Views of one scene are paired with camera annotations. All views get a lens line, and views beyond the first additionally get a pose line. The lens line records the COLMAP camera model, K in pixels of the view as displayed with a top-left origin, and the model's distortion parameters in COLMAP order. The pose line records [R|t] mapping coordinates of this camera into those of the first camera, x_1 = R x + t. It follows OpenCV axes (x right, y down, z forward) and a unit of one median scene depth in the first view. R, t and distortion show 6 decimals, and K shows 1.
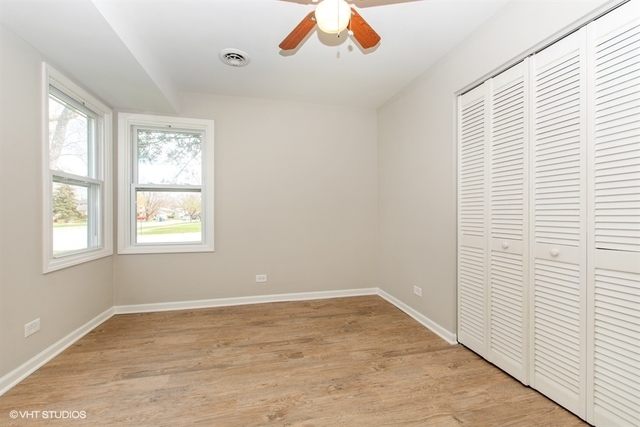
lens RADIAL K [[276.4, 0, 322.9], [0, 276.4, 214.6], [0, 0, 1]] dist [0.001784, -0.000657]
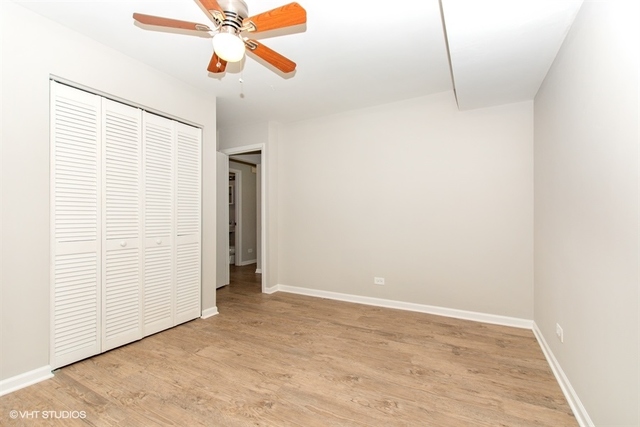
lens RADIAL K [[276.4, 0, 322.9], [0, 276.4, 214.6], [0, 0, 1]] dist [0.001784, -0.000657]
pose [[-0.734261, 0.009155, 0.678805, -0.873758], [0.005102, 0.999955, -0.007968, -0.005578], [-0.678848, -0.002387, -0.734275, 1.337076]]
